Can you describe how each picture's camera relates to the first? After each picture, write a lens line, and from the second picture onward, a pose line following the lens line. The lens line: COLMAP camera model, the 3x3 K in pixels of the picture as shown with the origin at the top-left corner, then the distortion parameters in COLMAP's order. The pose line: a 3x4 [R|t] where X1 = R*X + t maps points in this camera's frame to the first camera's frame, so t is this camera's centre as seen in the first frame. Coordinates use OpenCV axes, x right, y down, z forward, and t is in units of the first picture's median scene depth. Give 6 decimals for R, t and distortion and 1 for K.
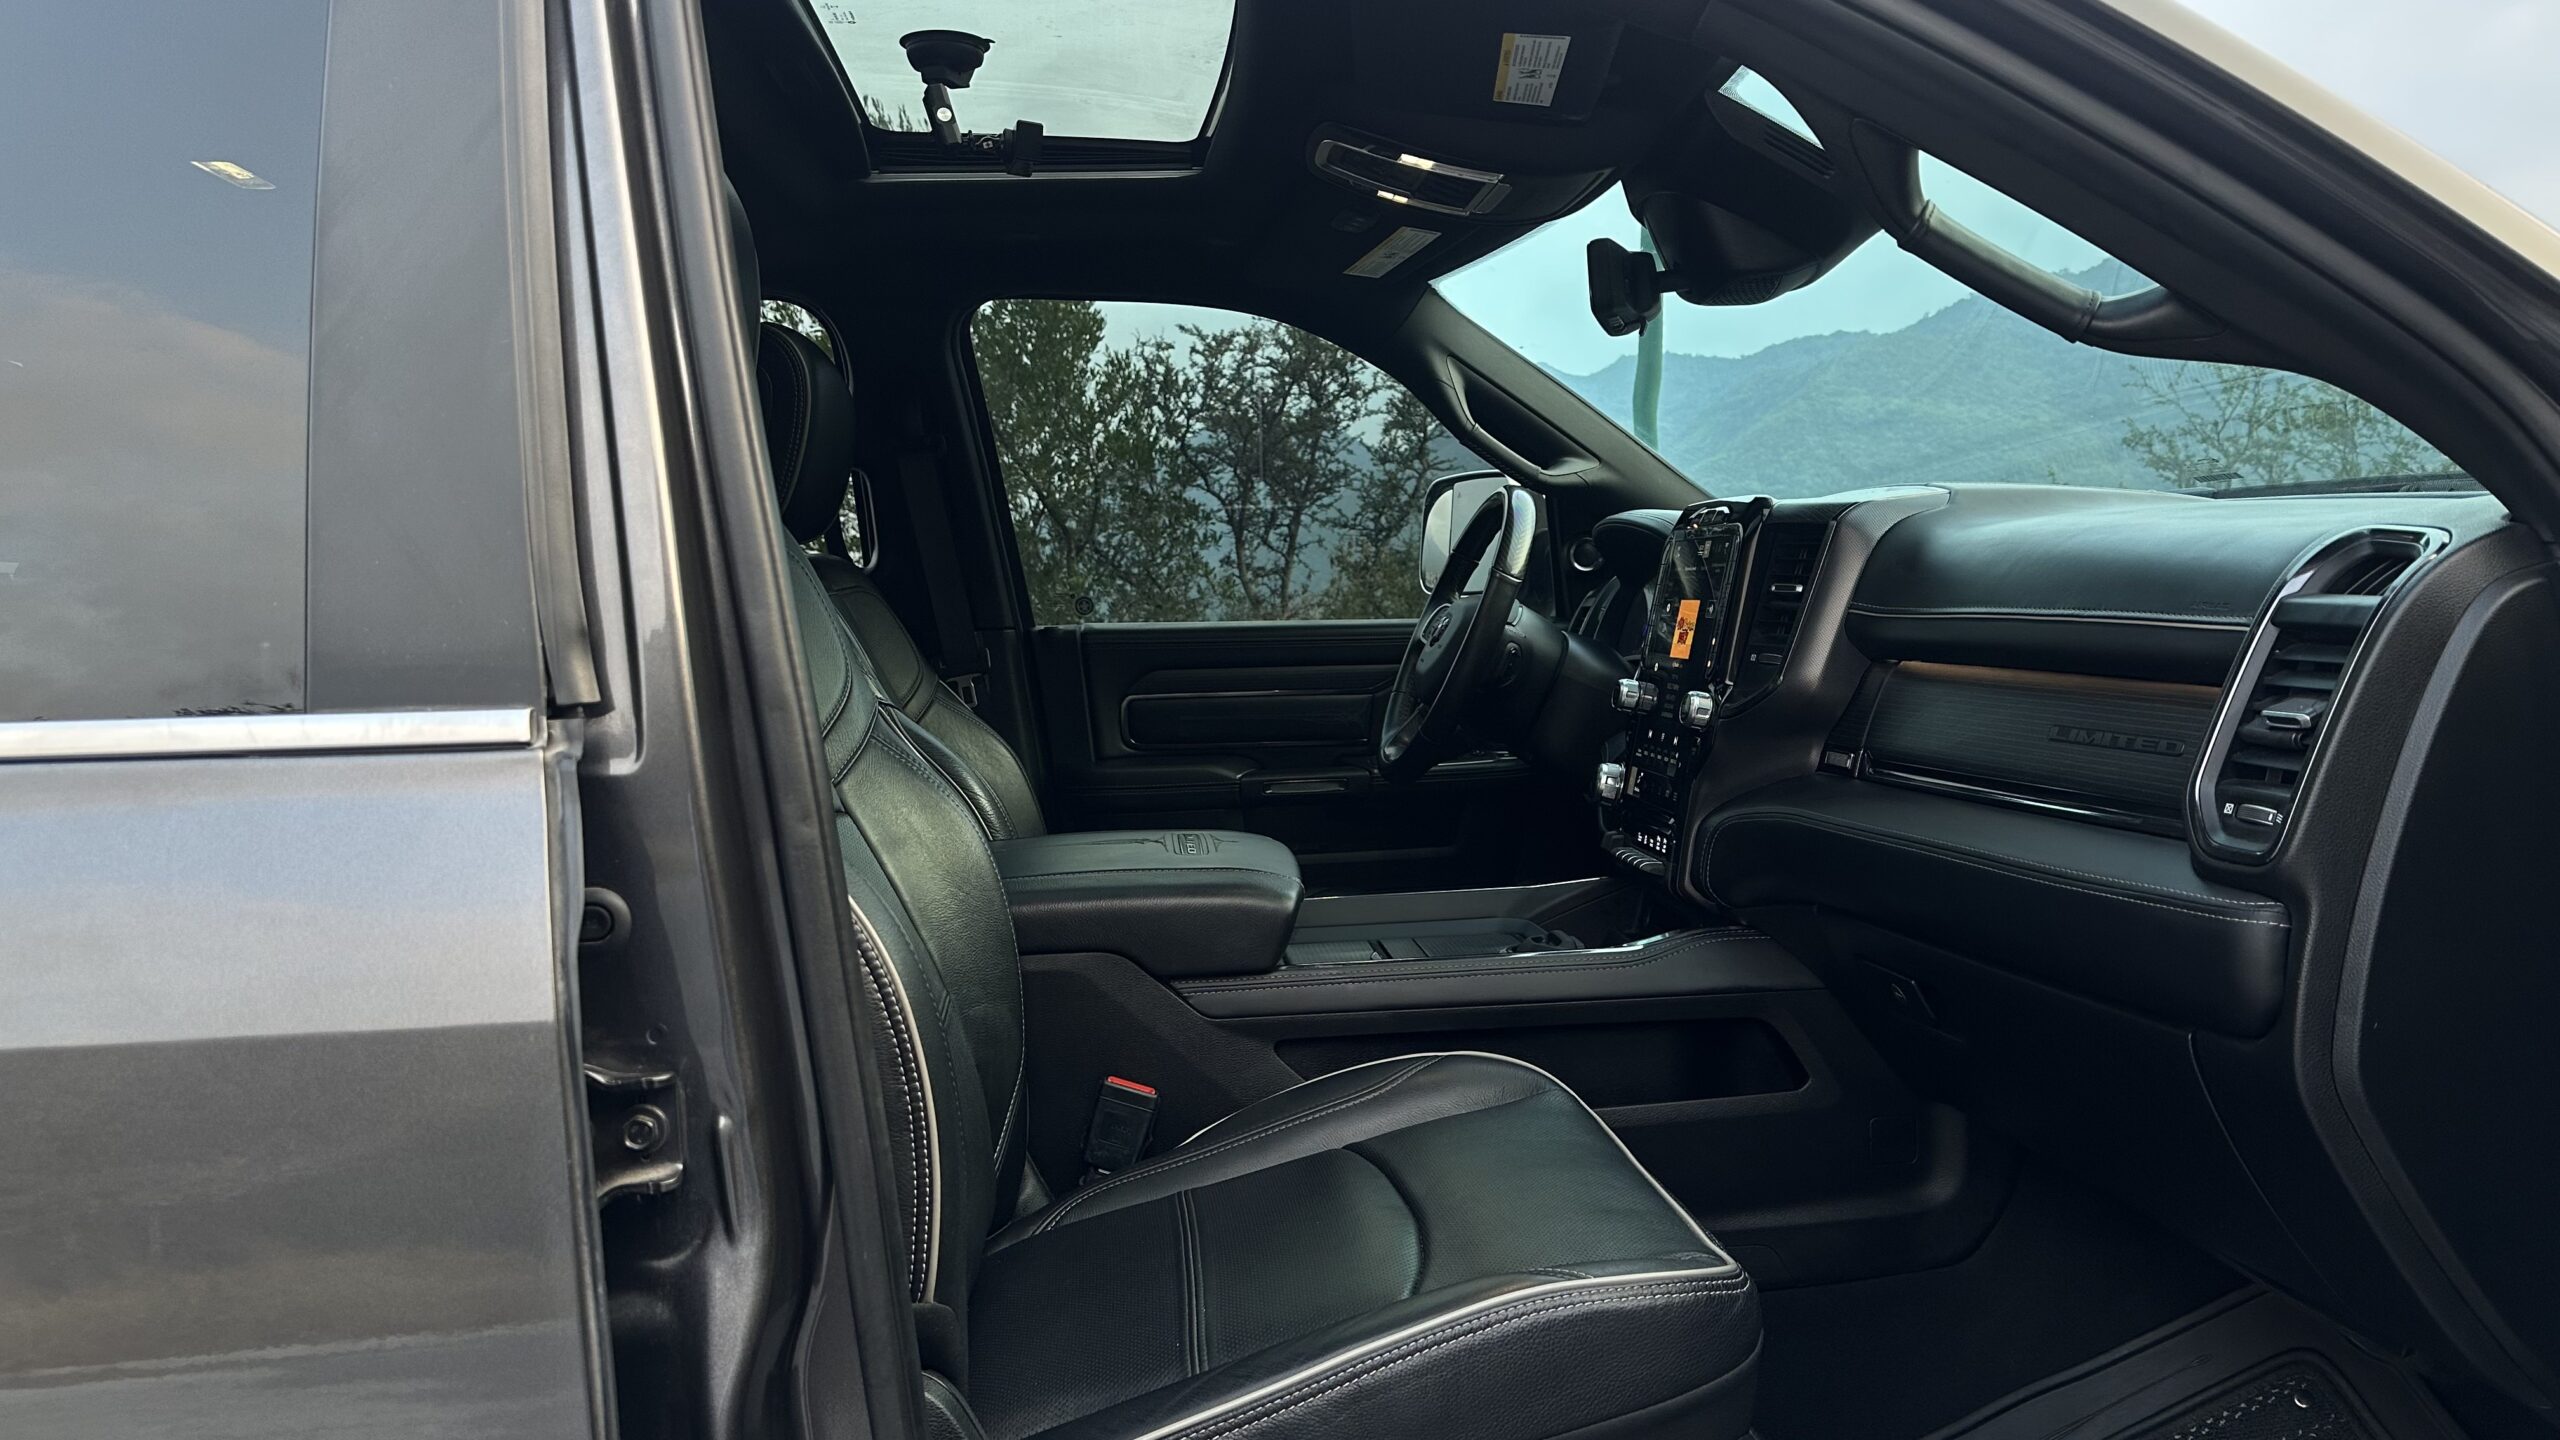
lens RADIAL K [[1821.9, 0, 1282.6], [0, 1821.9, 694.9], [0, 0, 1]] dist [0.144443, -0.304039]
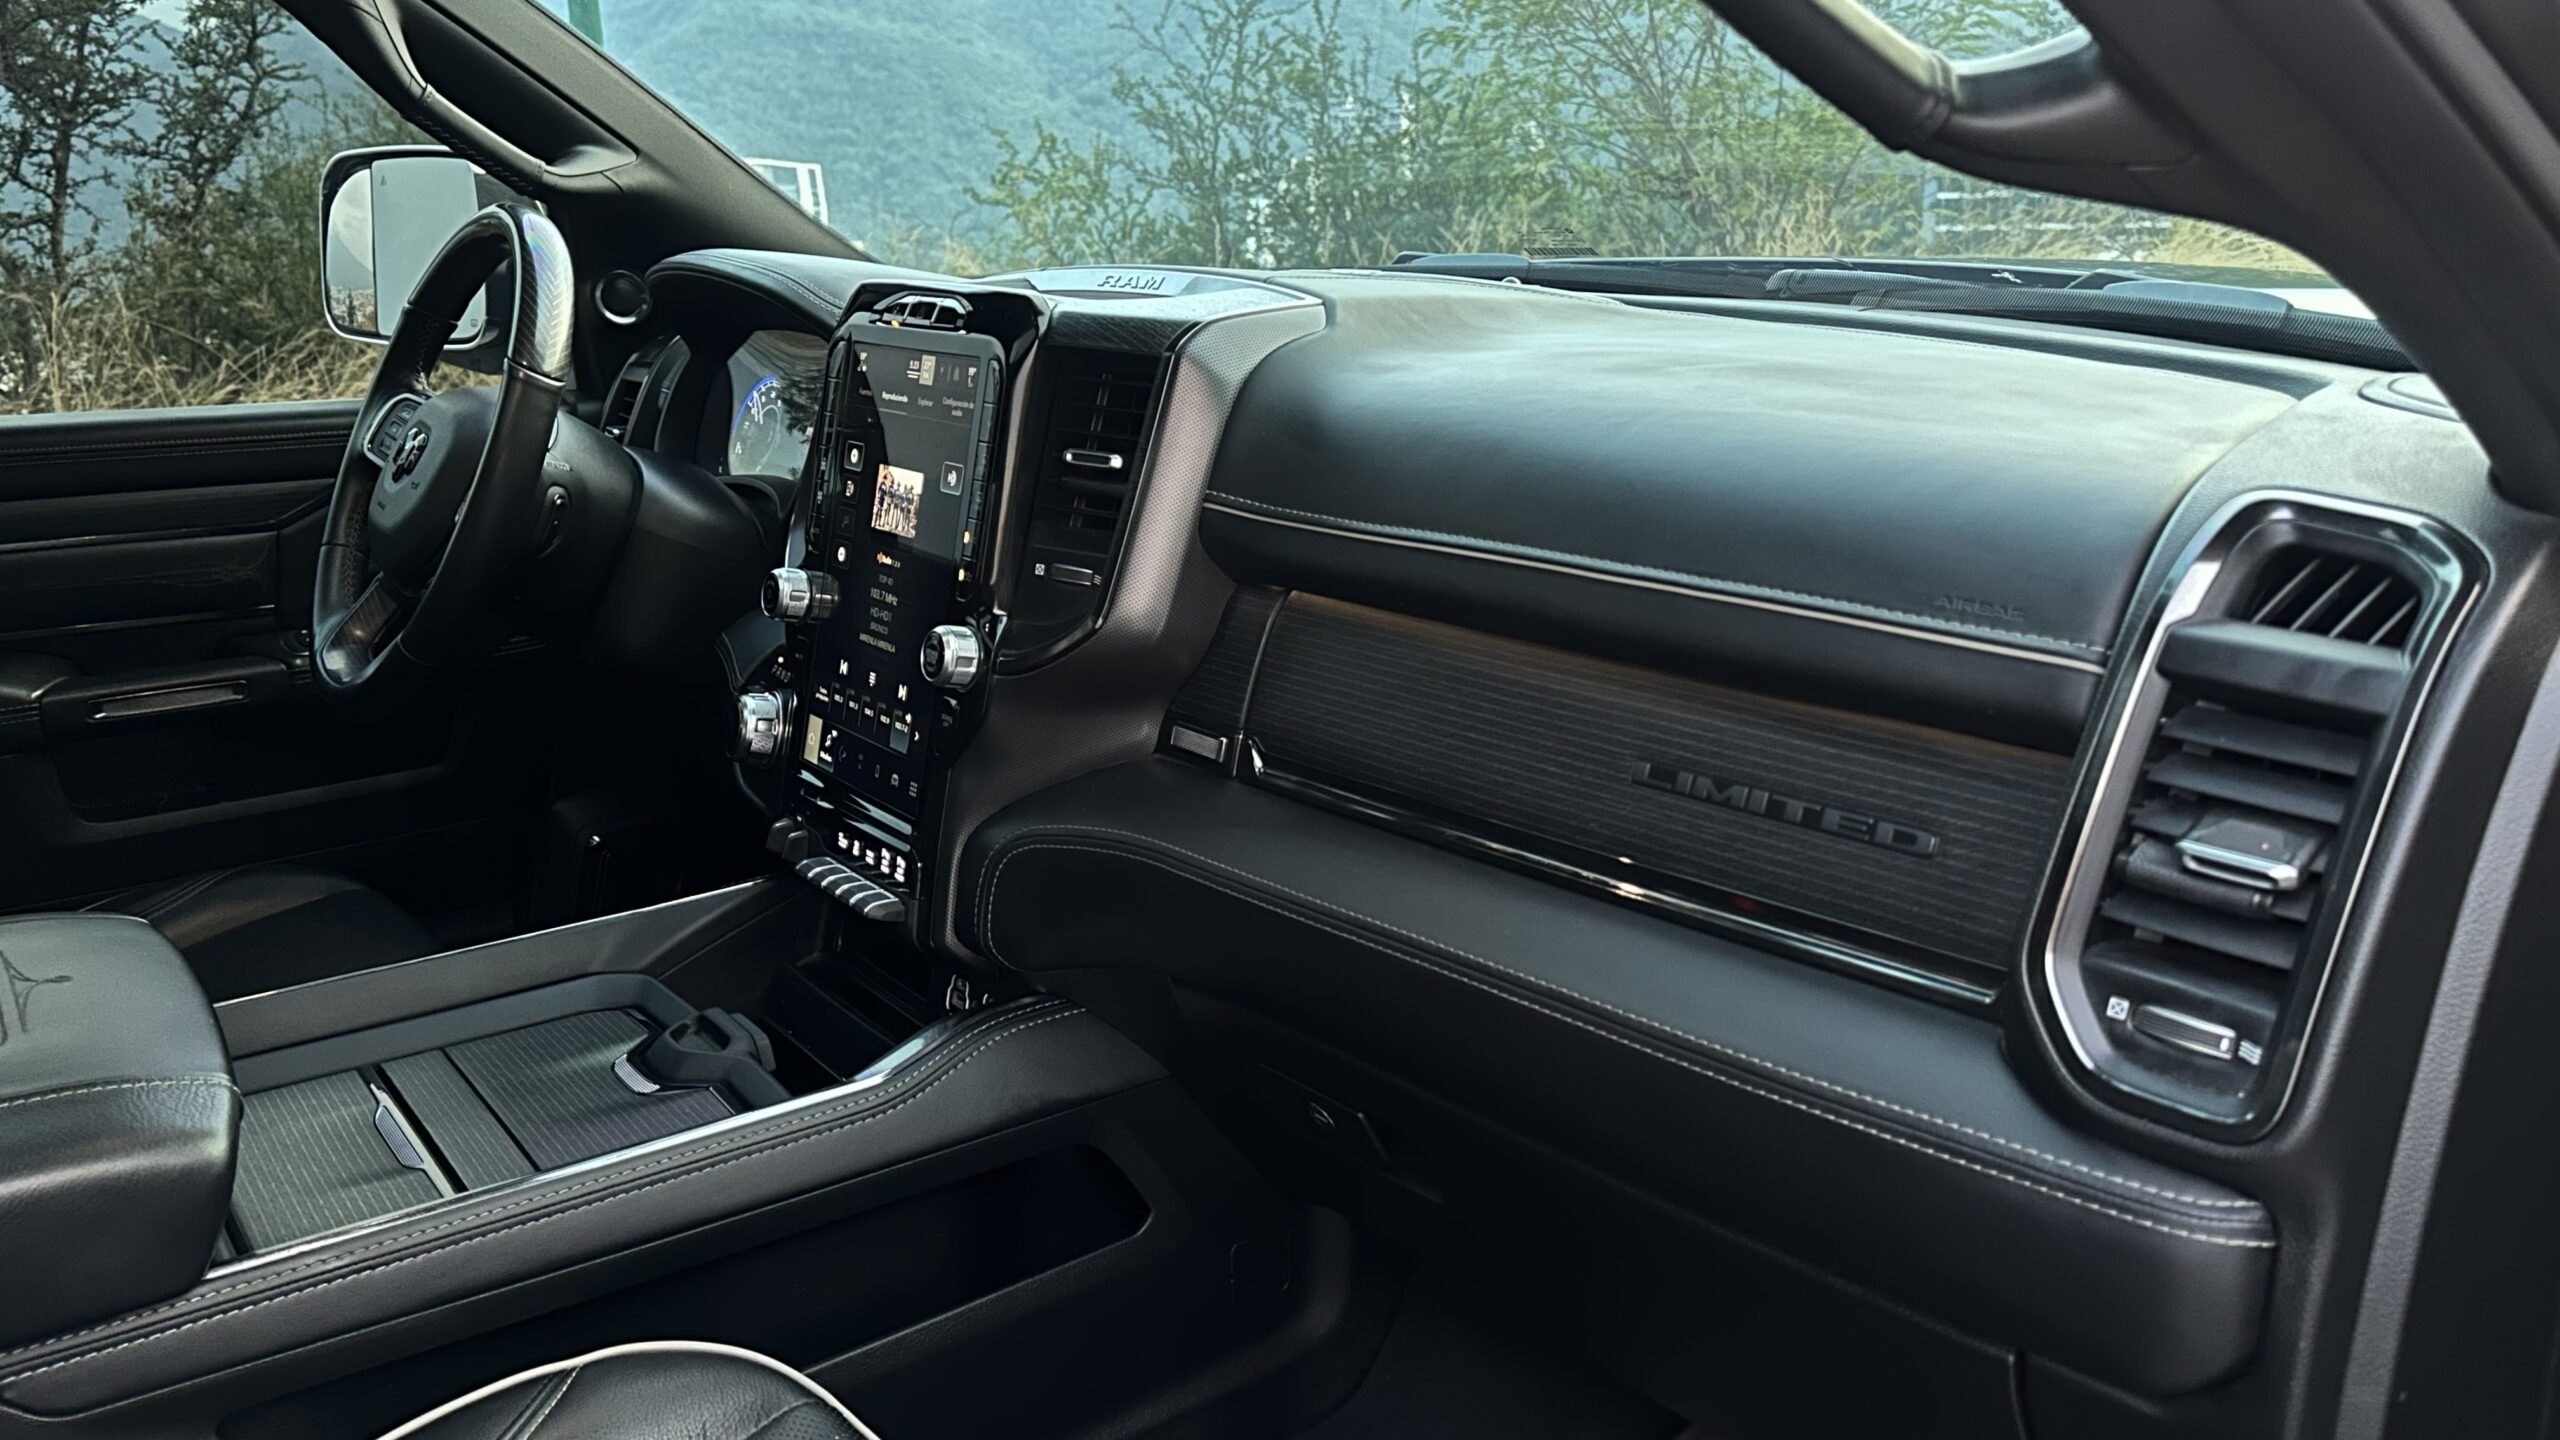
lens RADIAL K [[1963.7, 0, 1280.0], [0, 1963.7, 720.0], [0, 0, 1]] dist [0.064131, -0.097243]
pose [[0.855889, -0.112644, 0.504743, -0.005299], [0.014178, 0.980734, 0.194831, -0.067689], [-0.516966, -0.159597, 0.840997, 0.284965]]
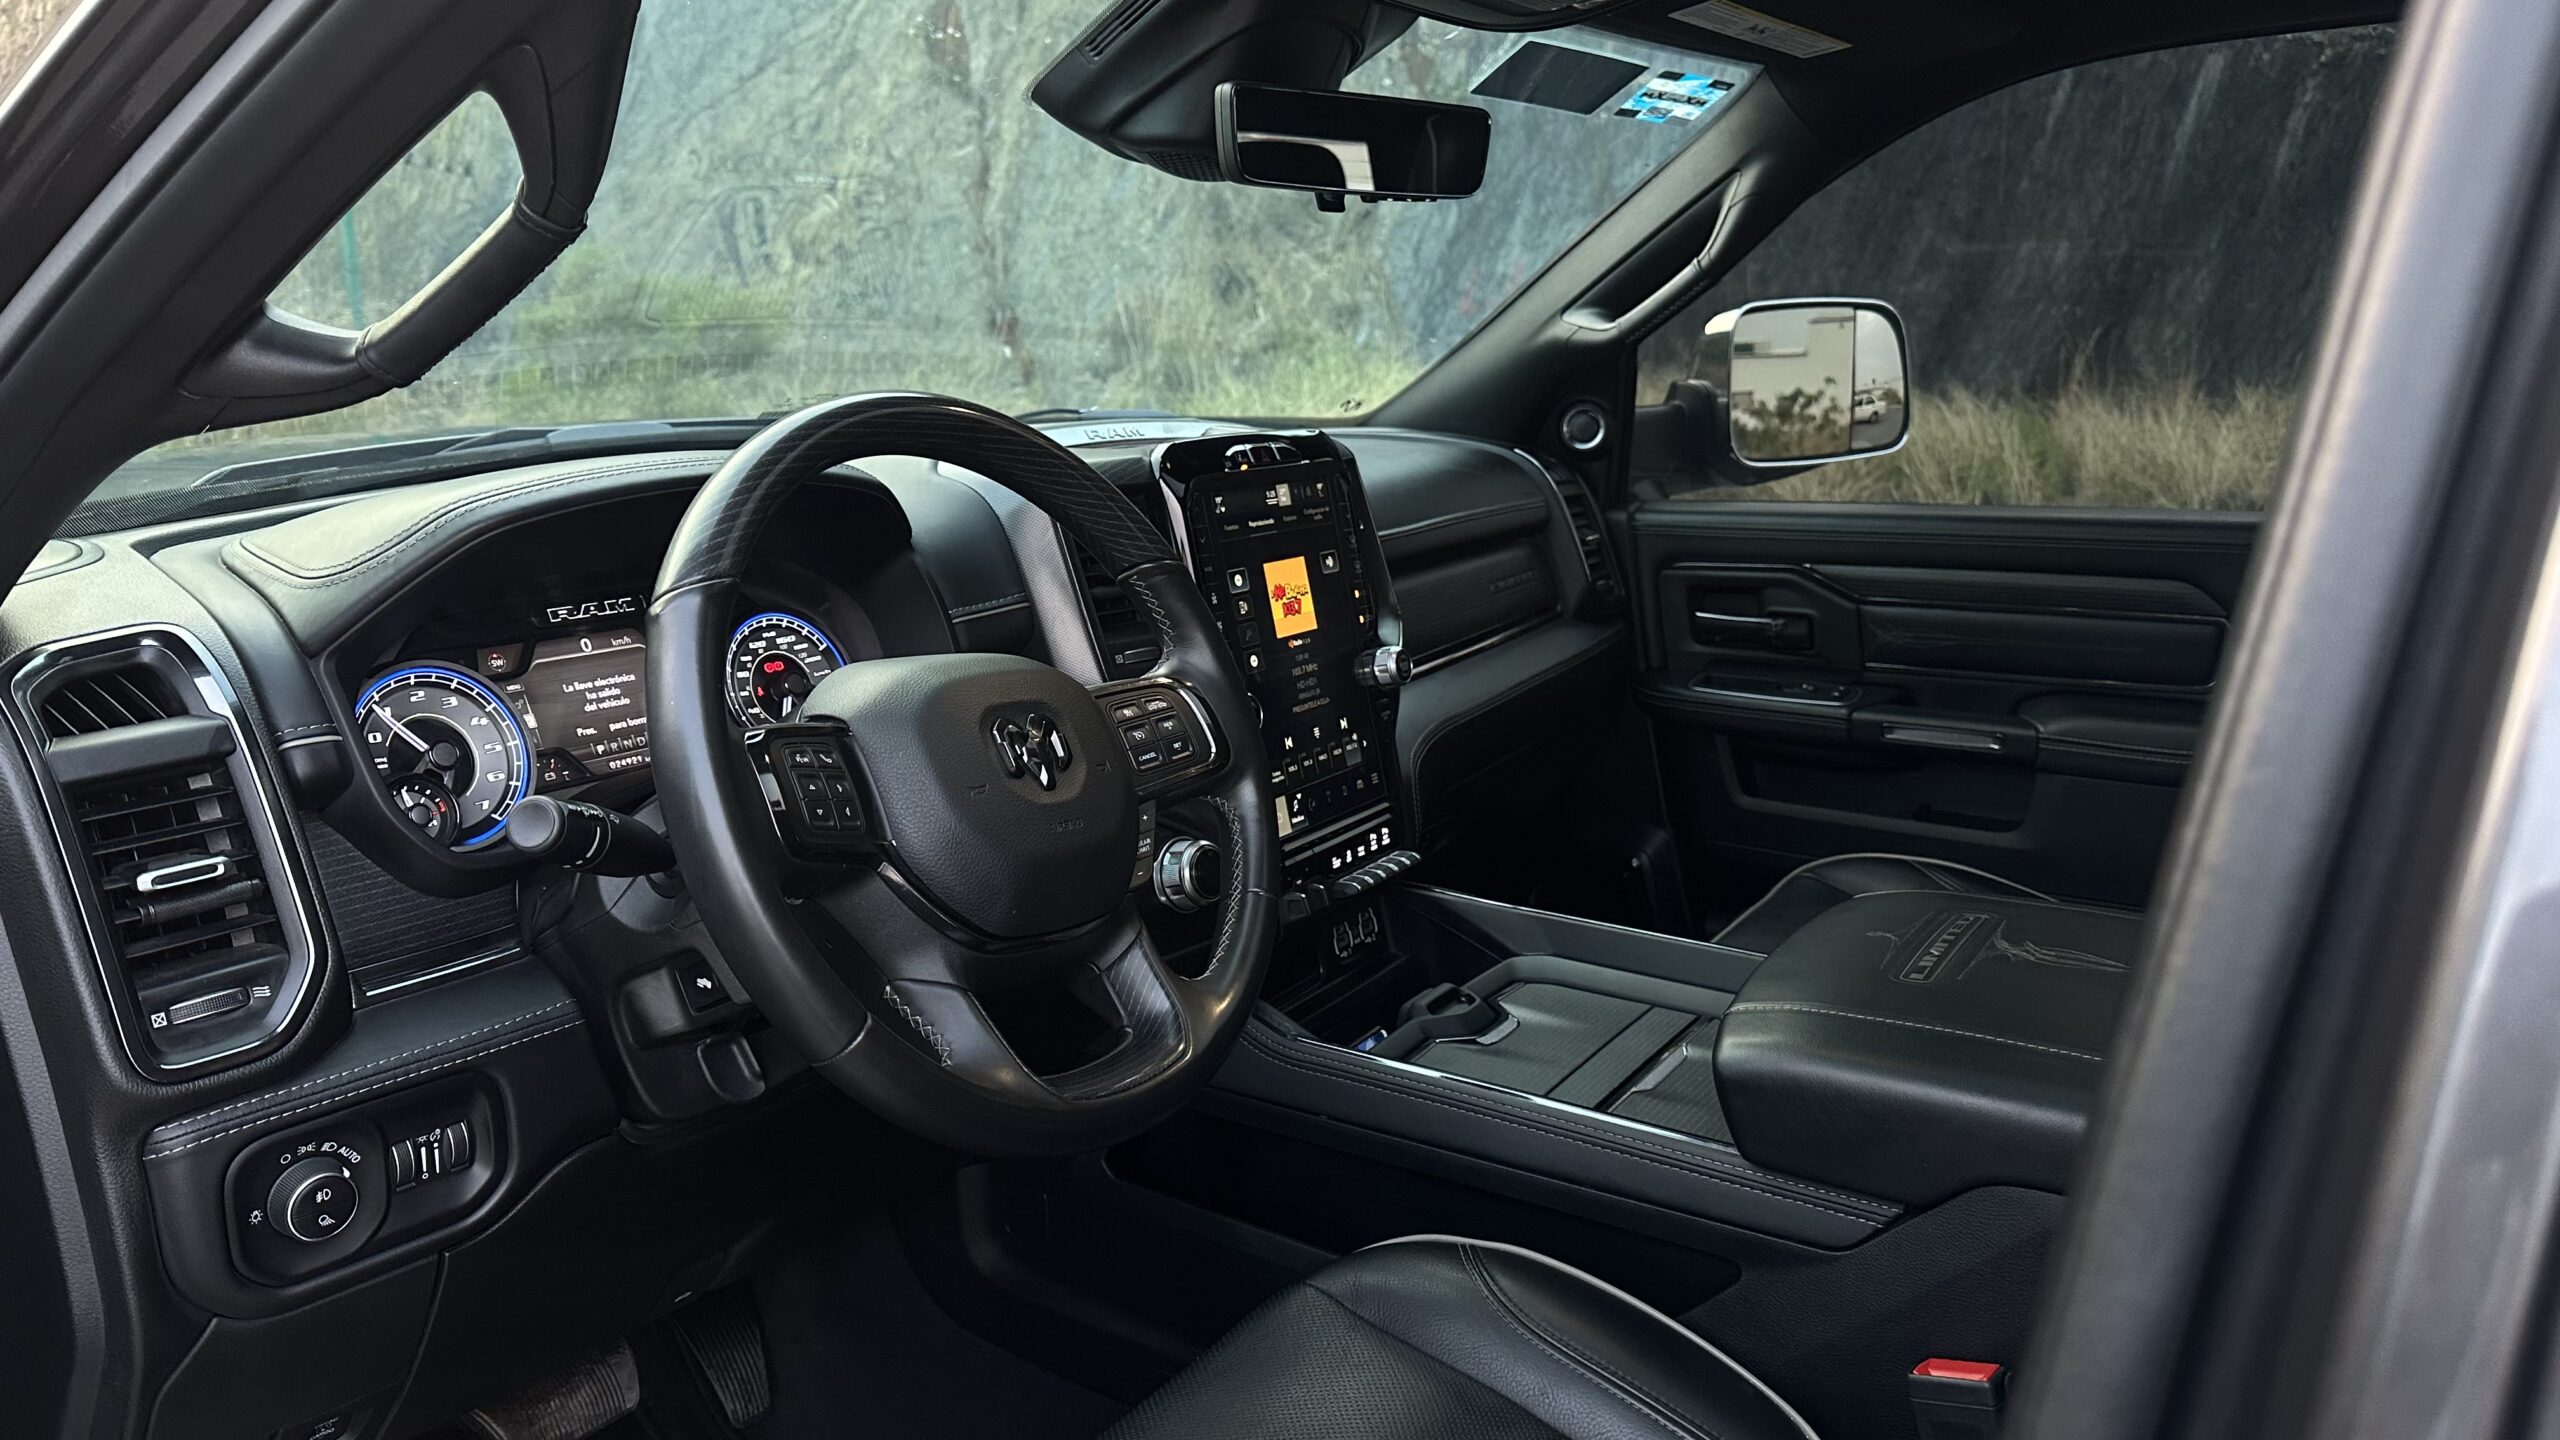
lens RADIAL K [[1821.9, 0, 1282.6], [0, 1821.9, 694.9], [0, 0, 1]] dist [0.144443, -0.304039]
pose [[-0.792324, -0.087455, 0.603800, -0.189666], [0.057667, 0.974507, 0.216821, -0.123967], [-0.607369, 0.206612, -0.767082, 1.209125]]
